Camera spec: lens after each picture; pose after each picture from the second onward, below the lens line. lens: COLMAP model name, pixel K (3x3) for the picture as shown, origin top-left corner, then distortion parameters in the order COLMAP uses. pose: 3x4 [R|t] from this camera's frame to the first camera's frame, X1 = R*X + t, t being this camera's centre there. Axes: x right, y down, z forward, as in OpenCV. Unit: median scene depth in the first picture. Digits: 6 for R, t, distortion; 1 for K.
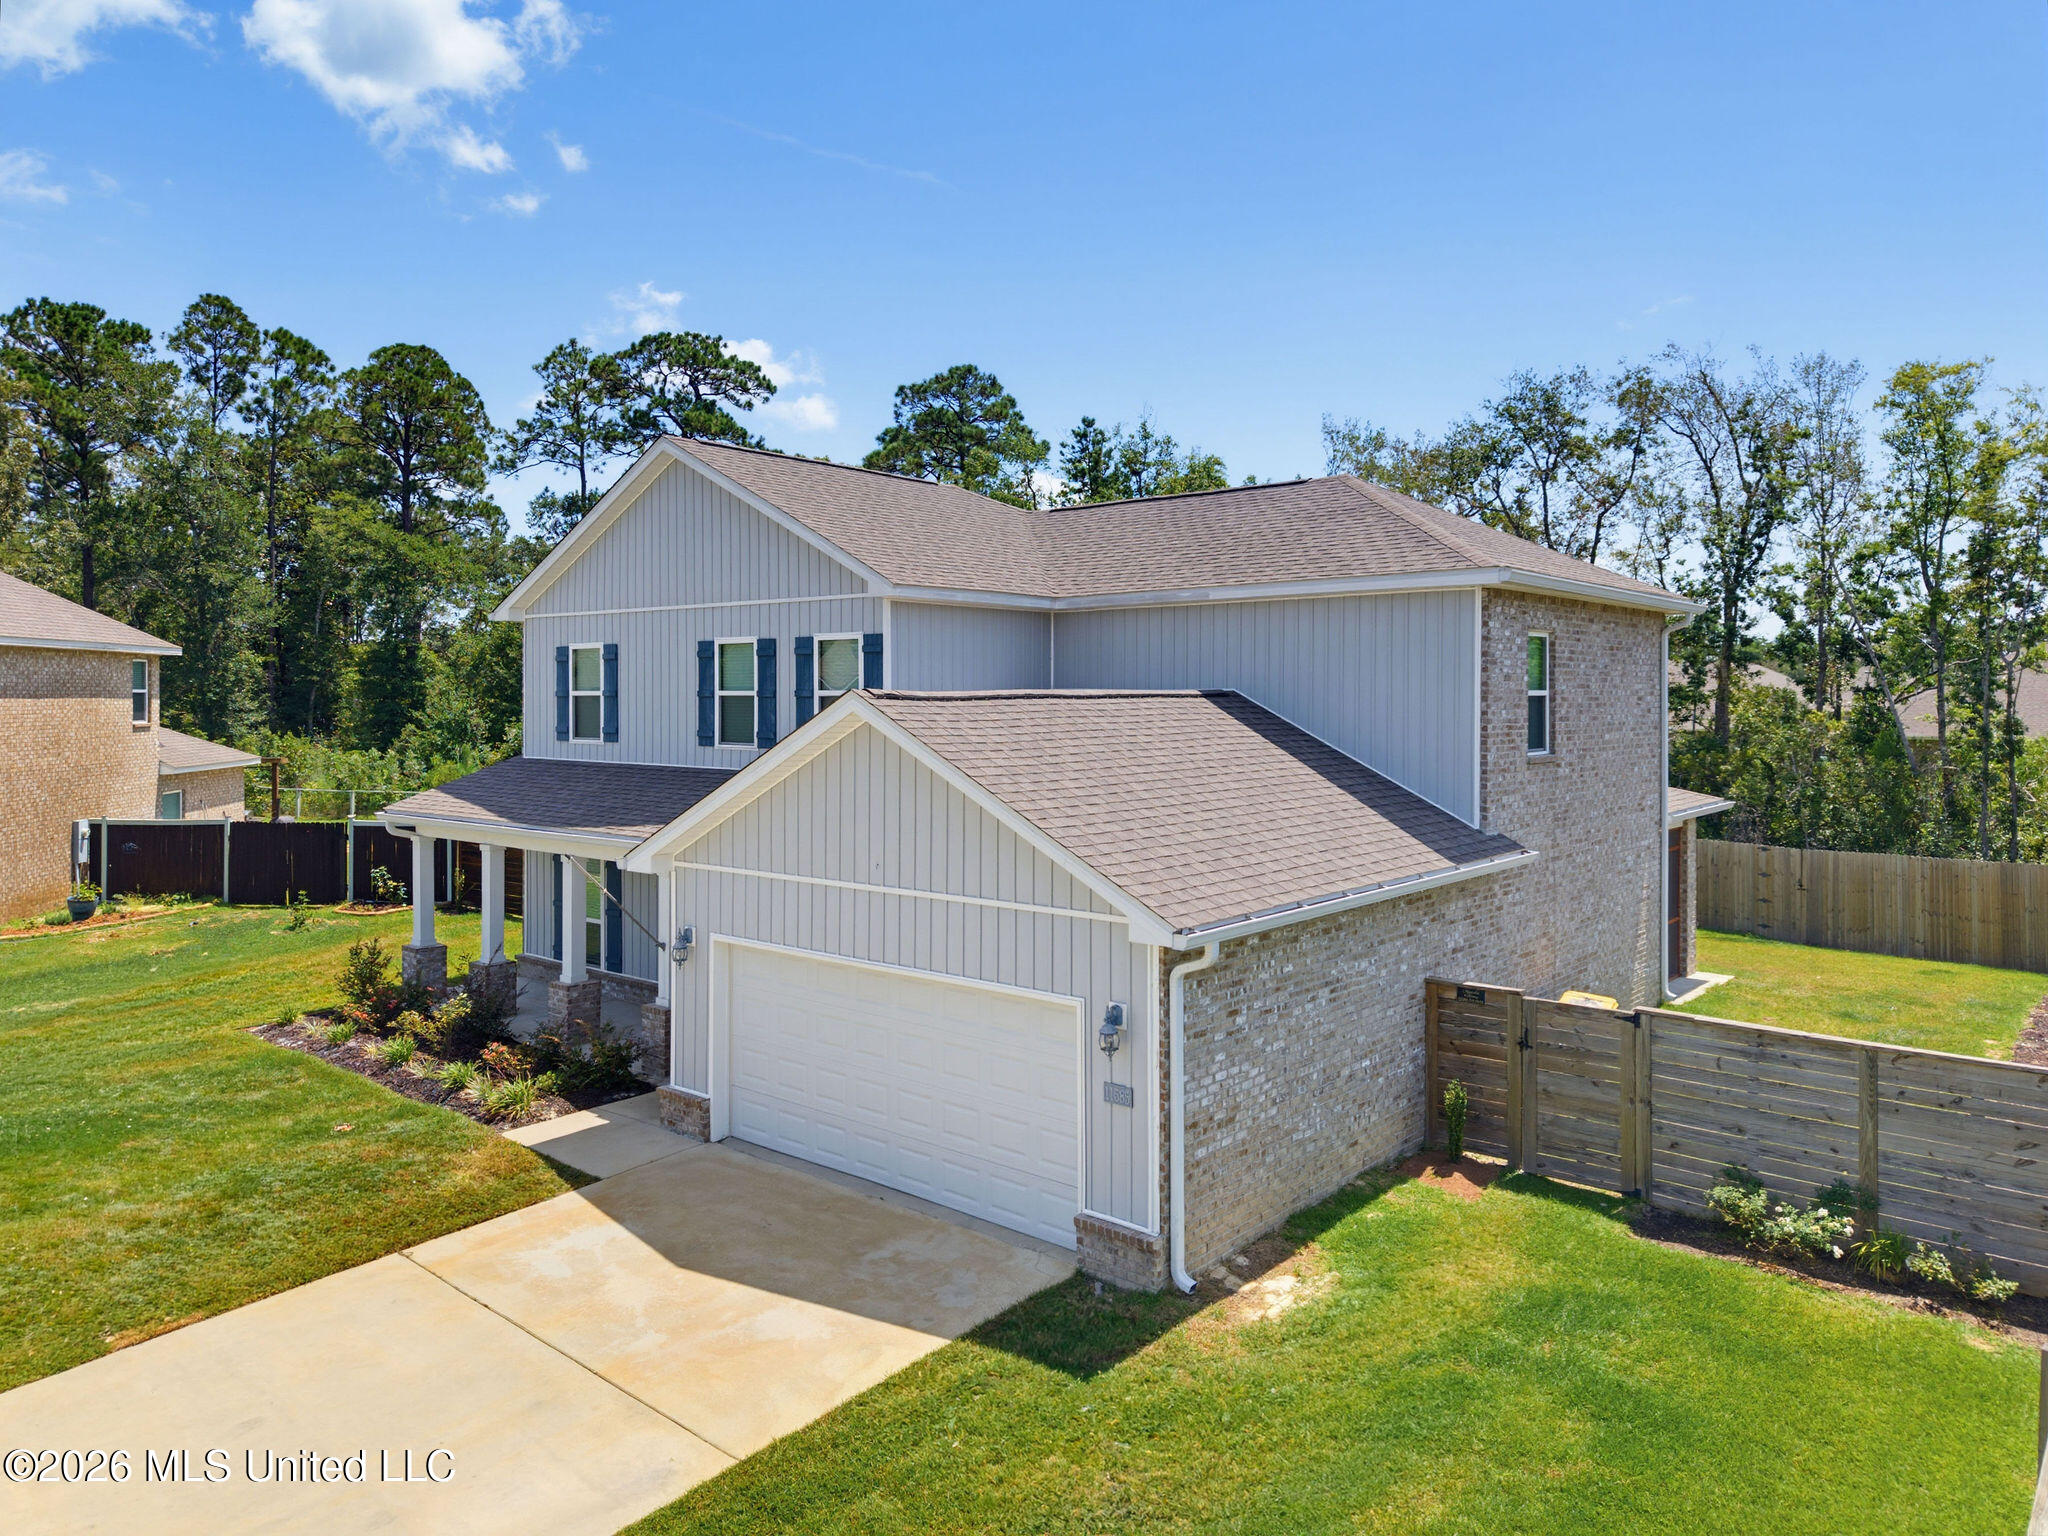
lens RADIAL K [[1403.1, 0, 1023.6], [0, 1403.1, 713.9], [0, 0, 1]] dist [0.010373, -0.003068]
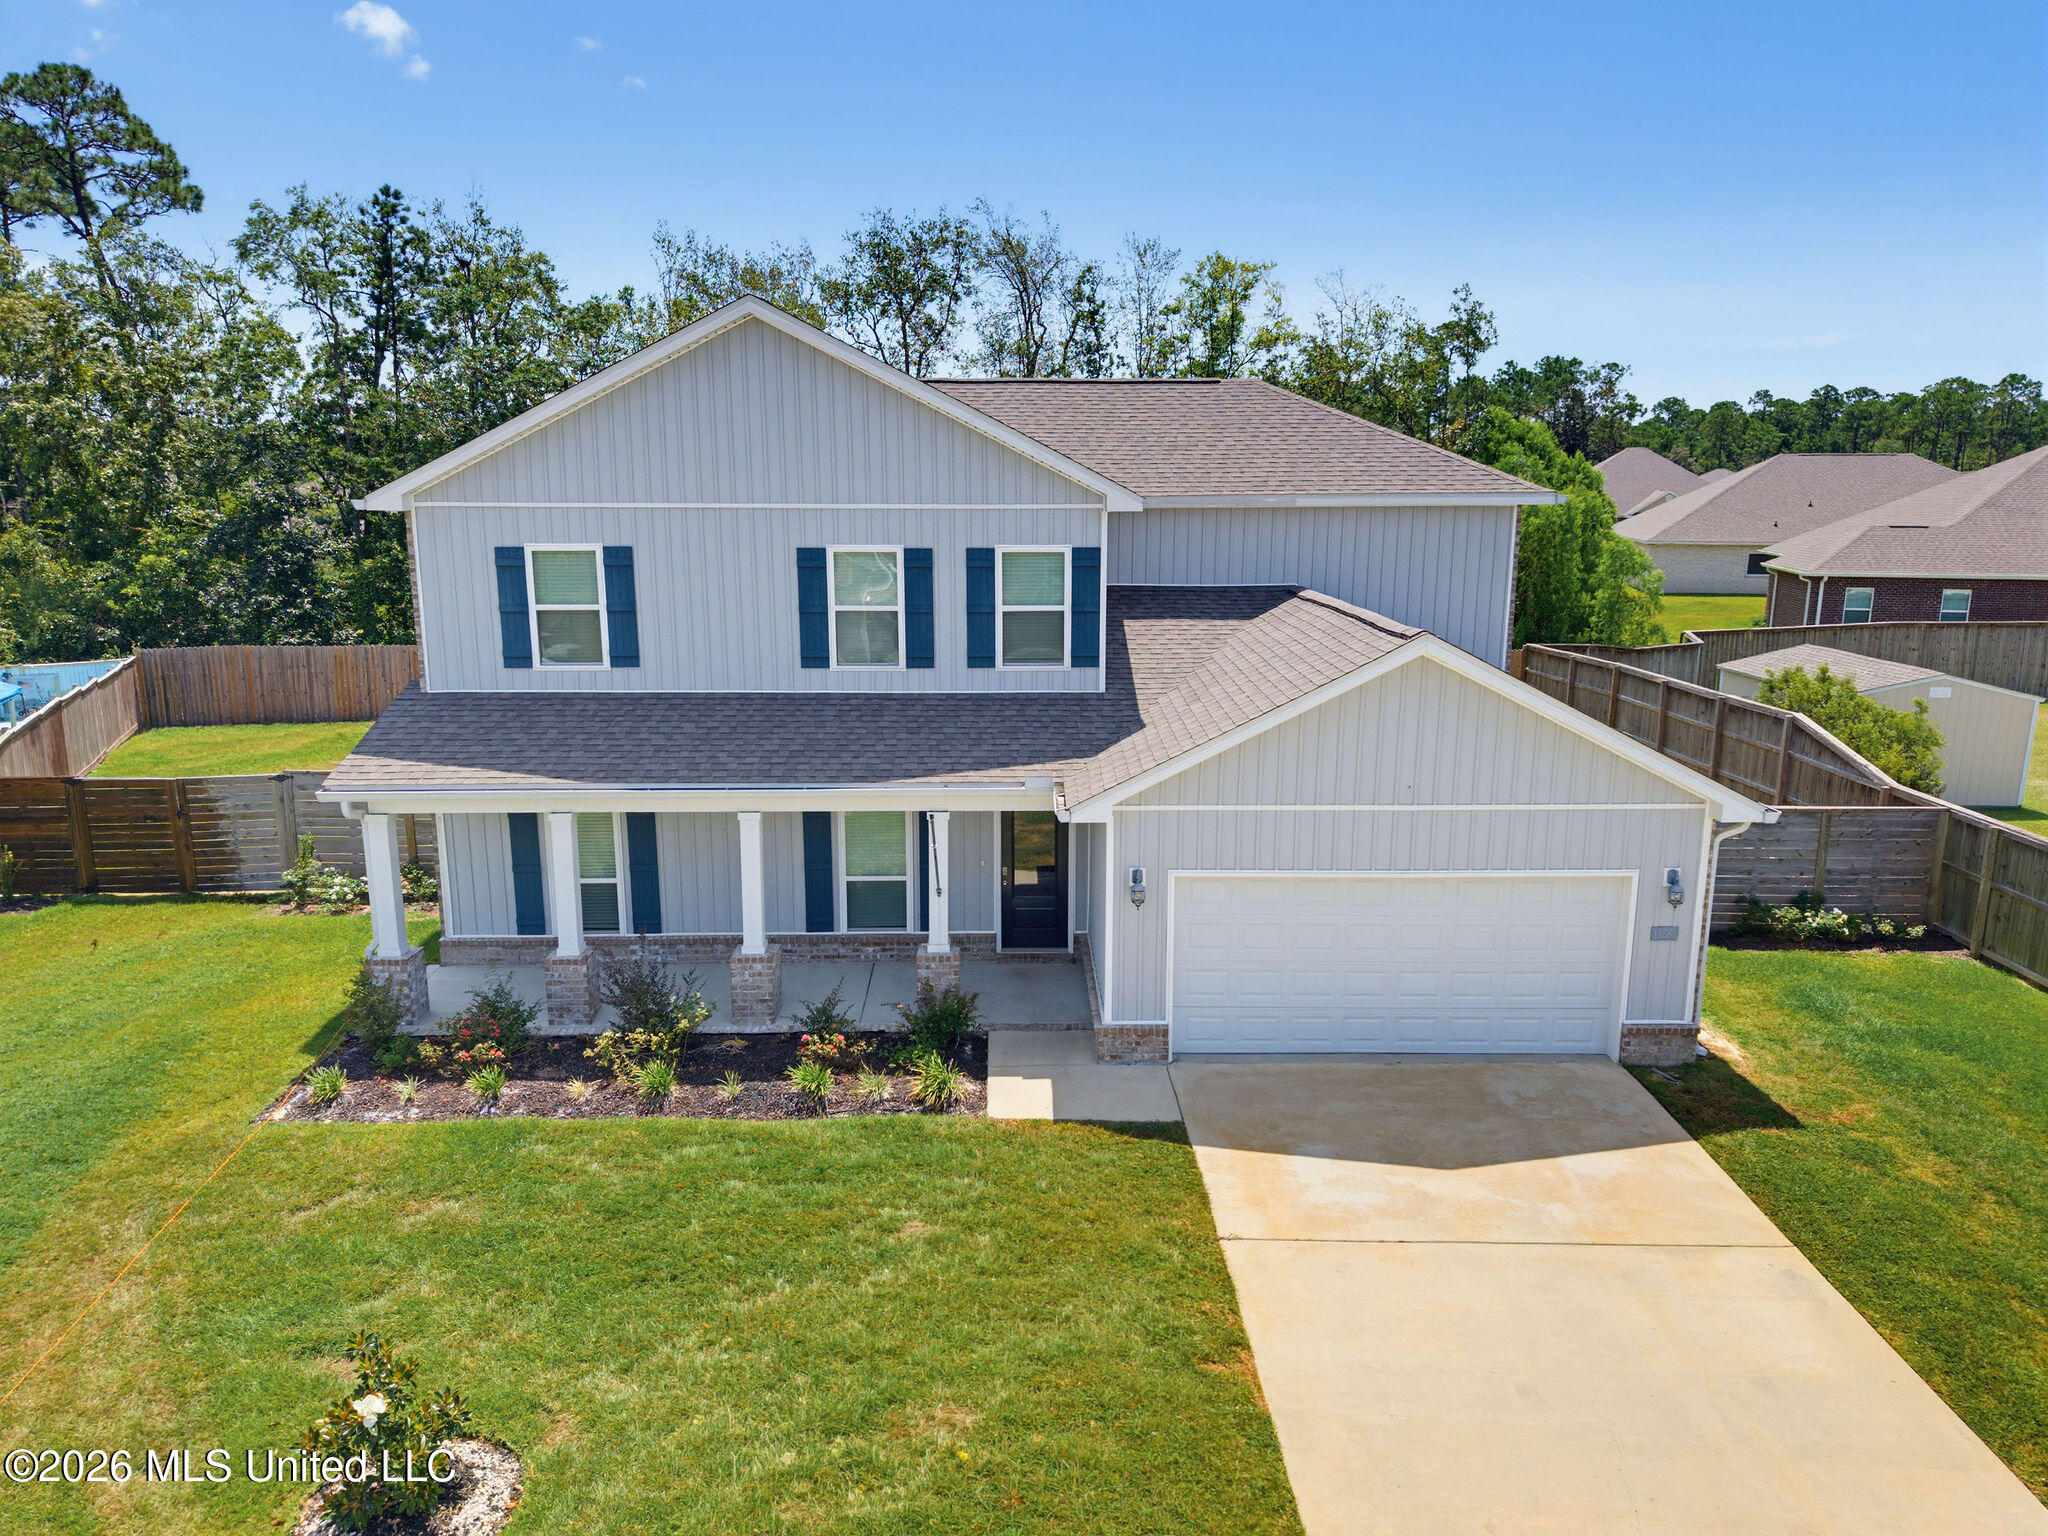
lens RADIAL K [[1376.0, 0, 1015.5], [0, 1376.0, 760.9], [0, 0, 1]] dist [0.010205, -0.002614]
pose [[0.752651, -0.132790, 0.644890, -0.939678], [0.007618, 0.981142, 0.193137, -0.115961], [-0.658375, -0.140452, 0.739470, 0.346015]]
